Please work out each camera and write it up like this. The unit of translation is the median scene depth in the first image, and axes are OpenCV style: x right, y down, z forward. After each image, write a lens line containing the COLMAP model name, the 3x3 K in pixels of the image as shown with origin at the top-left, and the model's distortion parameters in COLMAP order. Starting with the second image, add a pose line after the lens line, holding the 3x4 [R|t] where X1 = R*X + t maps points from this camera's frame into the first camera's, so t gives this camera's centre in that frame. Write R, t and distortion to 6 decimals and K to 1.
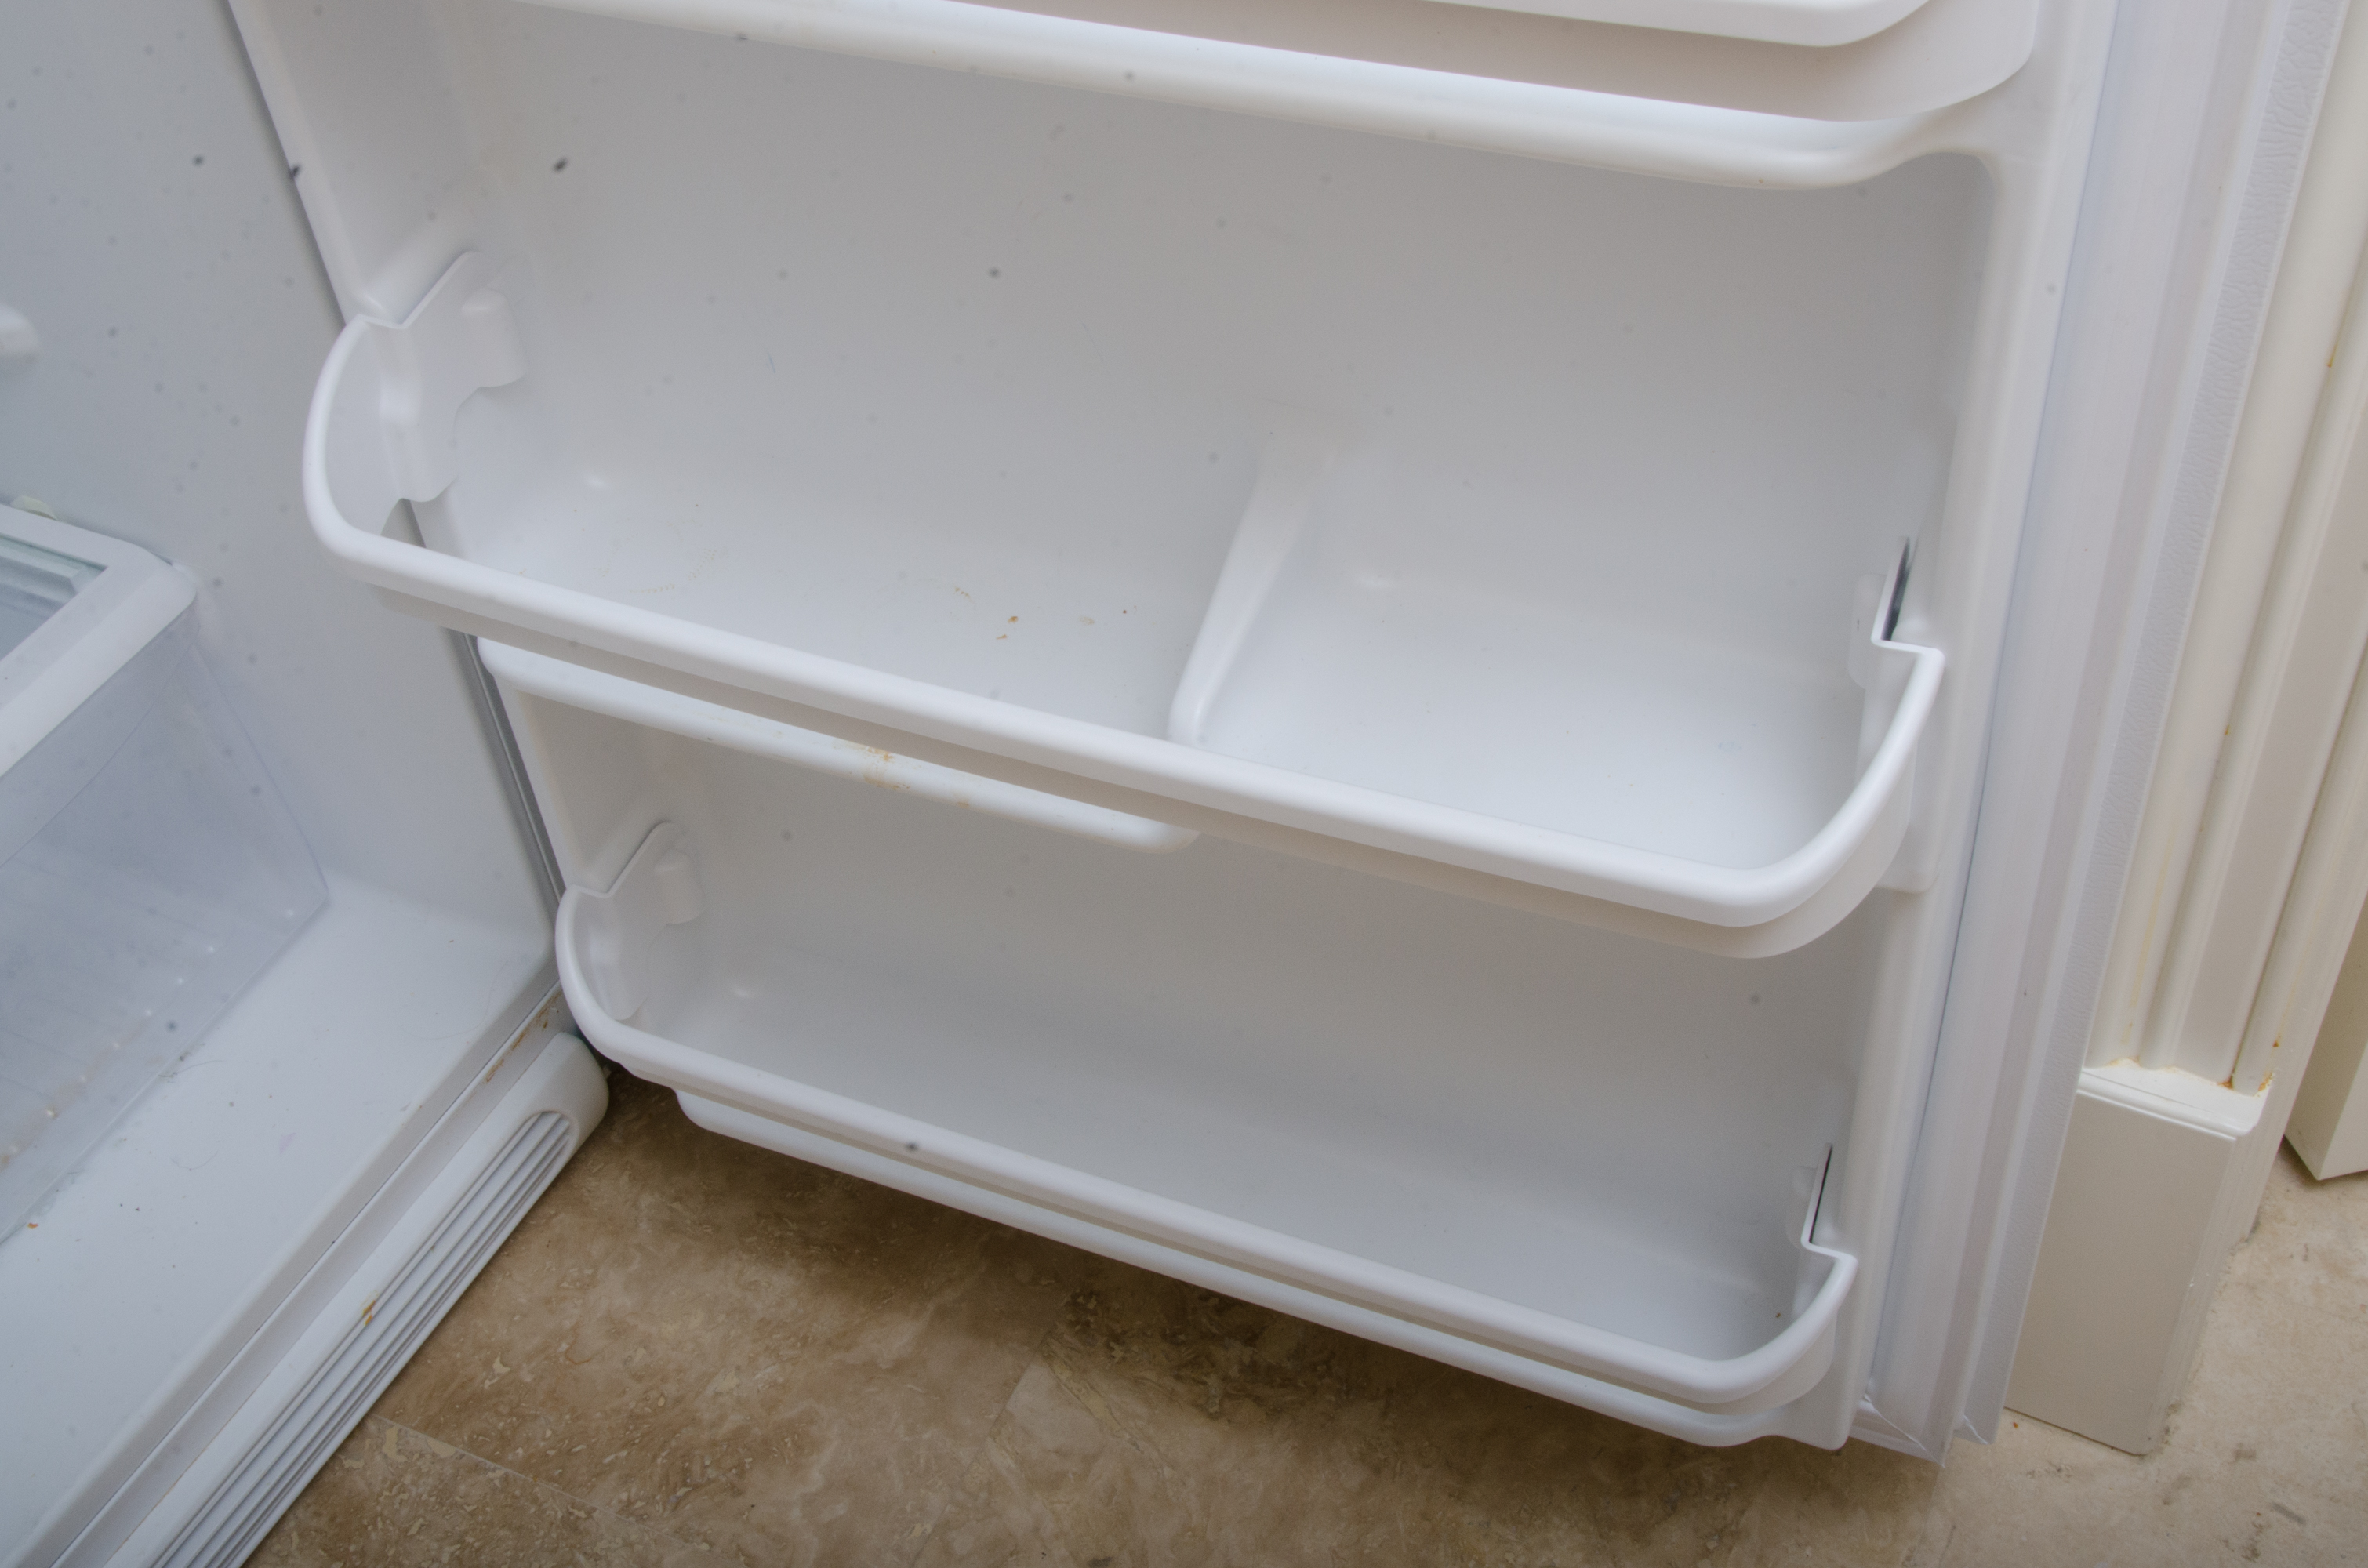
lens RADIAL K [[2600.6, 0, 1179.4], [0, 2600.6, 814.4], [0, 0, 1]] dist [0.032734, 0.000000]
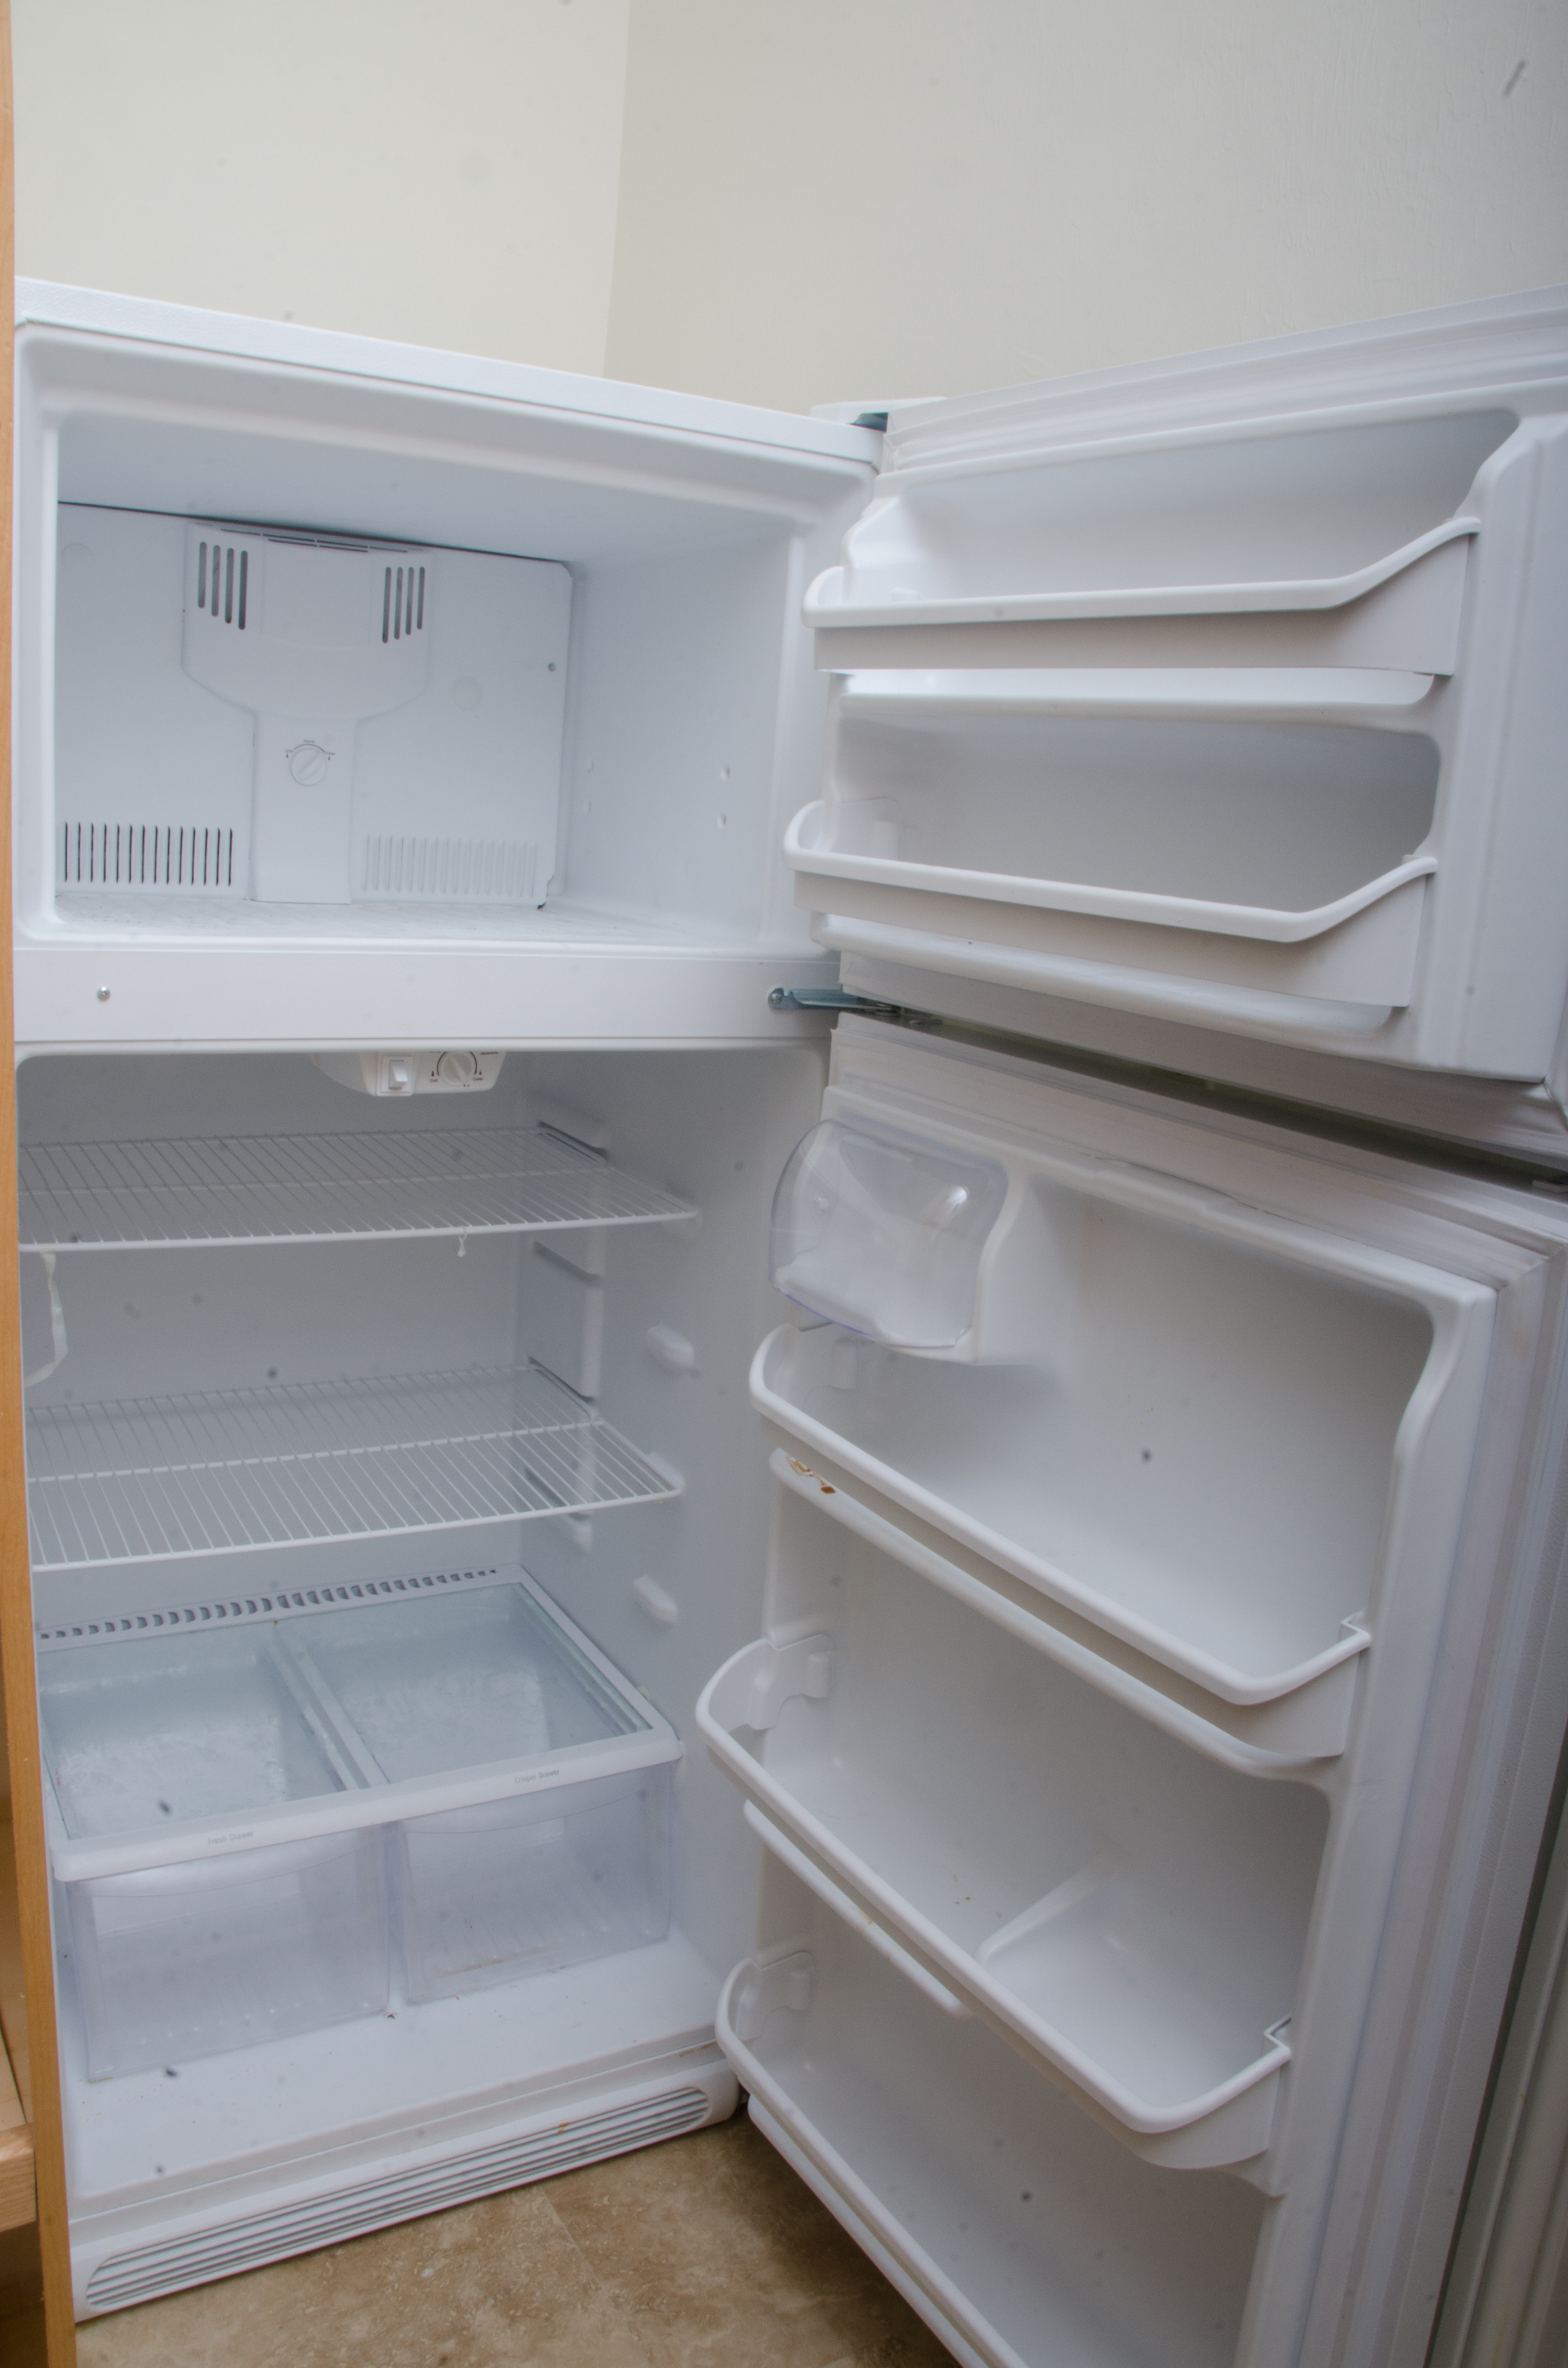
lens RADIAL K [[1806.6, 0, 809.0], [0, 1806.6, 1220.1], [0, 0, 1]] dist [-0.171664, 0.101103]
pose [[0.824591, 0.256578, -0.504200, 0.289345], [-0.481843, 0.785534, -0.388283, 0.075219], [0.296441, 0.563120, 0.771375, -0.267446]]
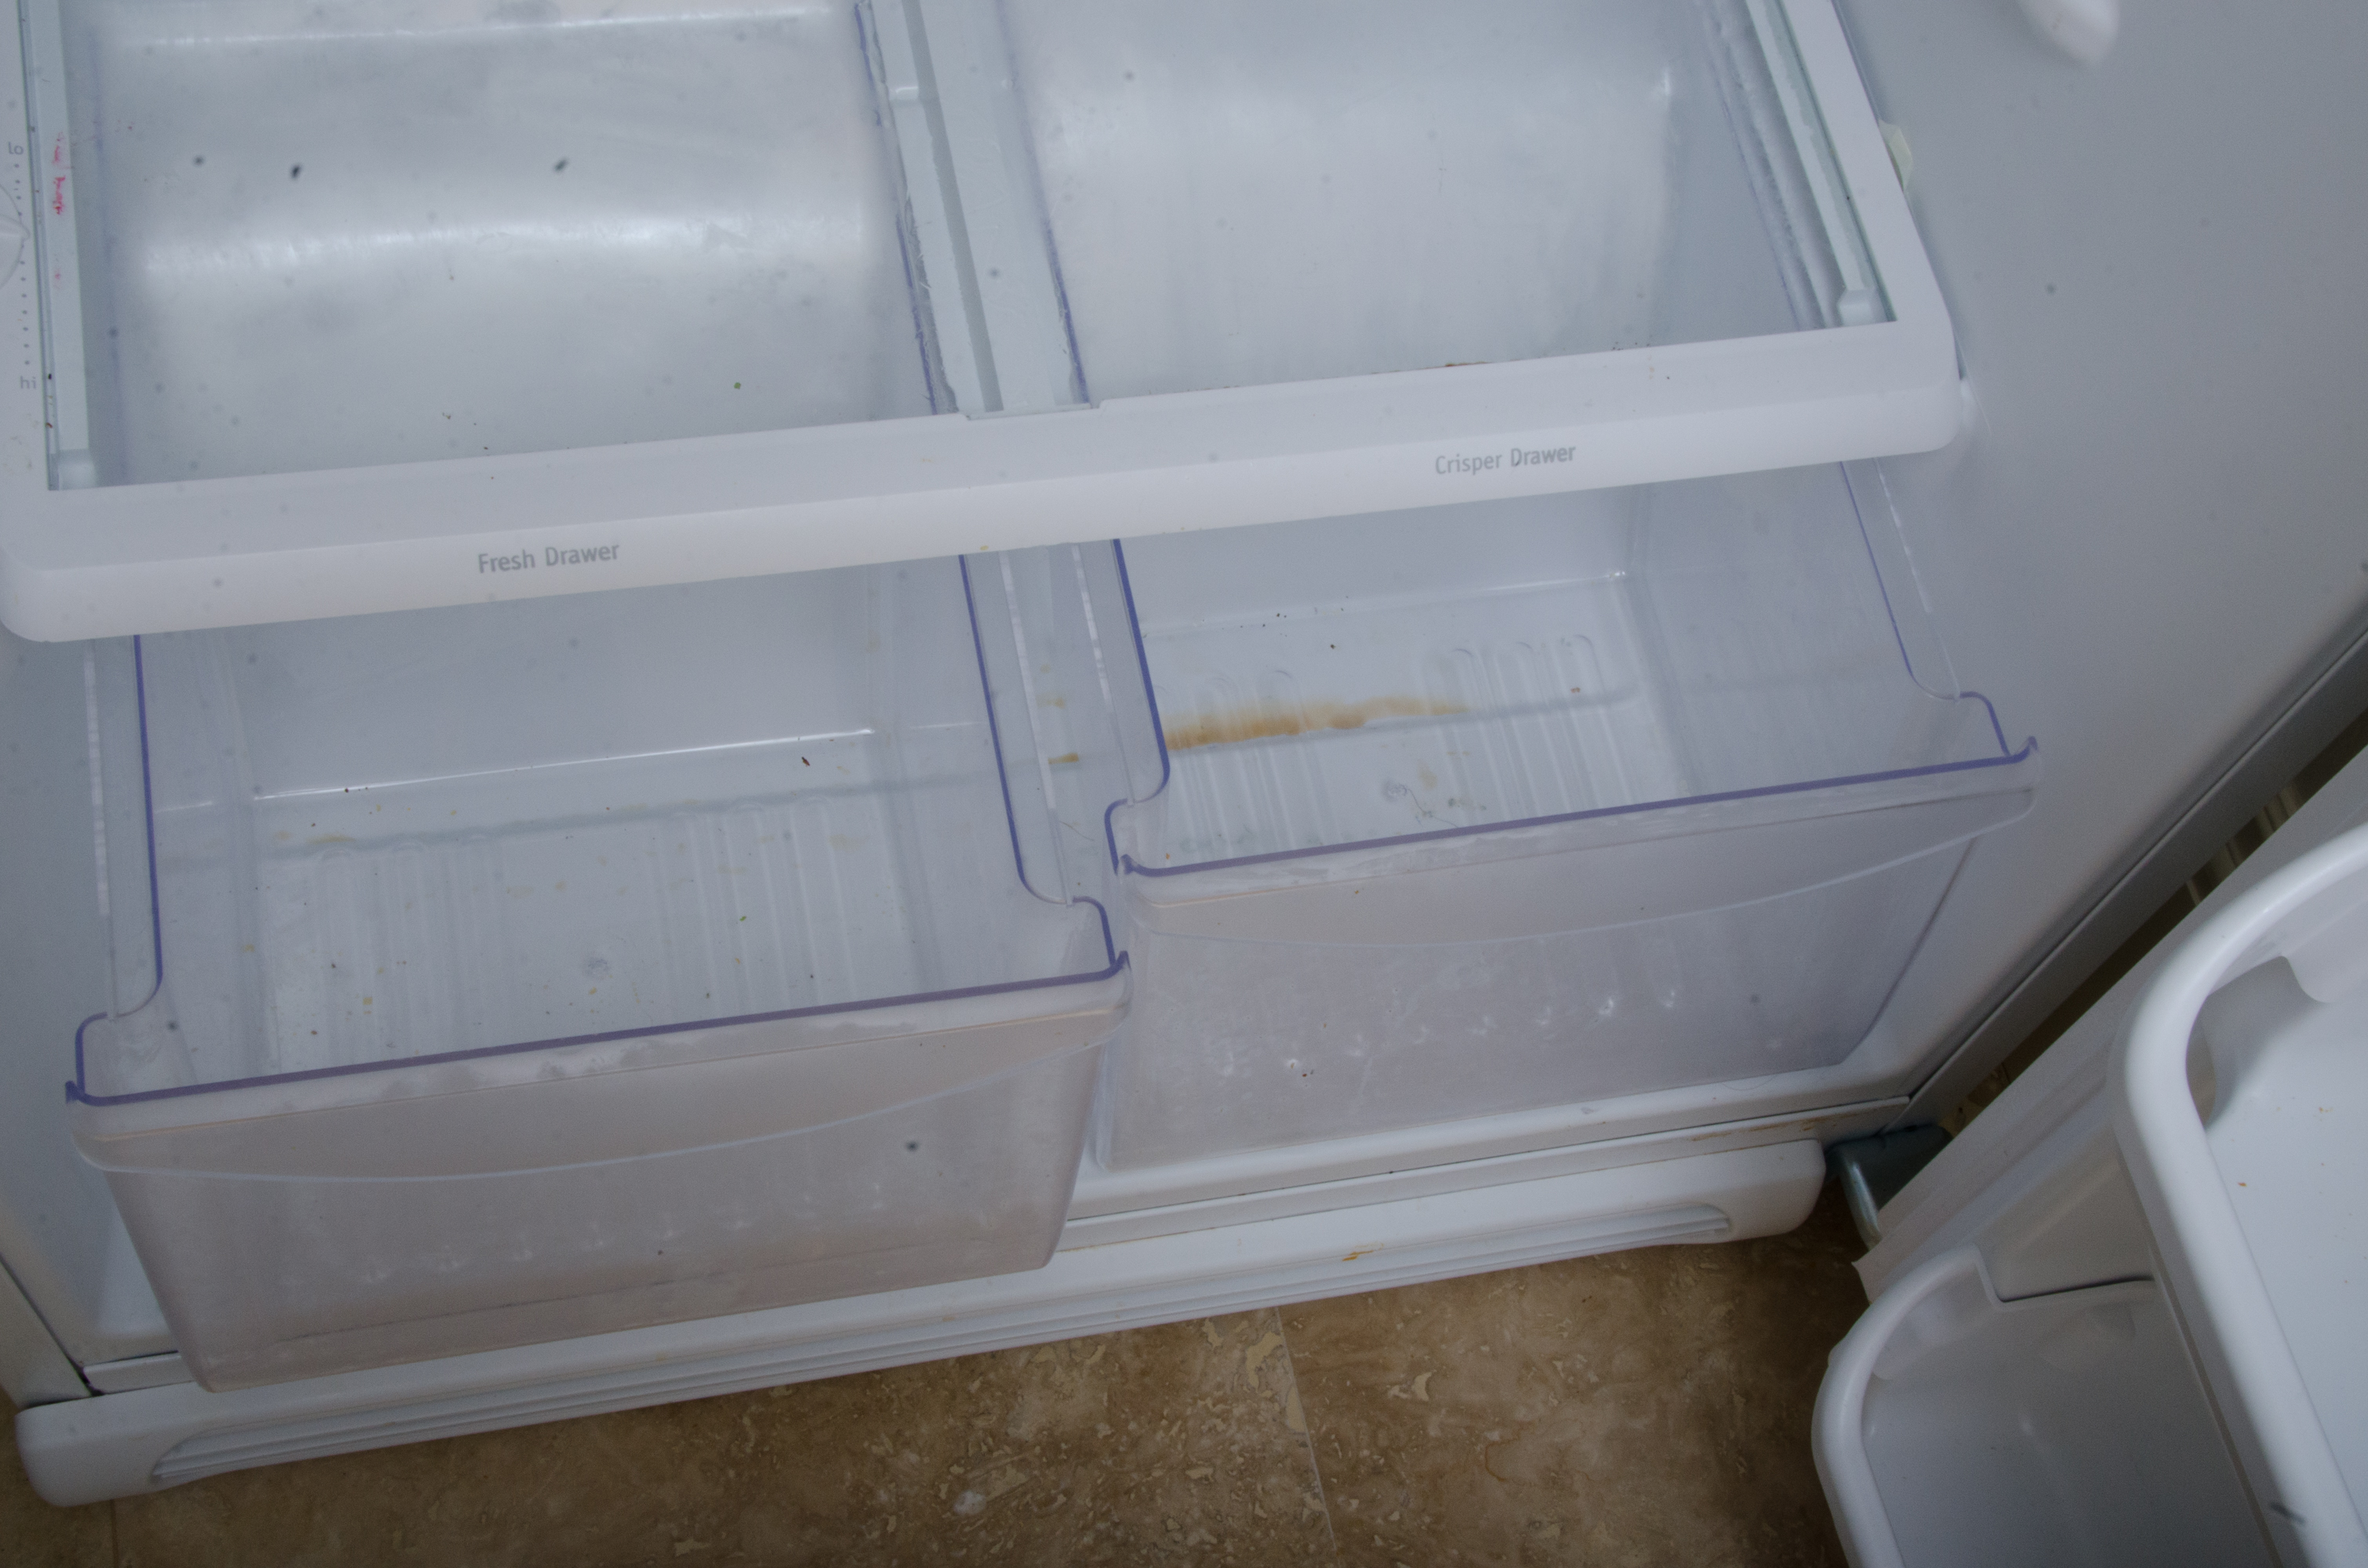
lens RADIAL K [[3079.6, 0, 1179.1], [0, 3079.6, 769.0], [0, 0, 1]] dist [0.077063, 0.000000]
pose [[0.597034, 0.772152, -0.217557, -0.250995], [-0.673784, 0.629846, 0.386405, -0.198872], [0.435391, -0.084110, 0.896303, 0.195726]]
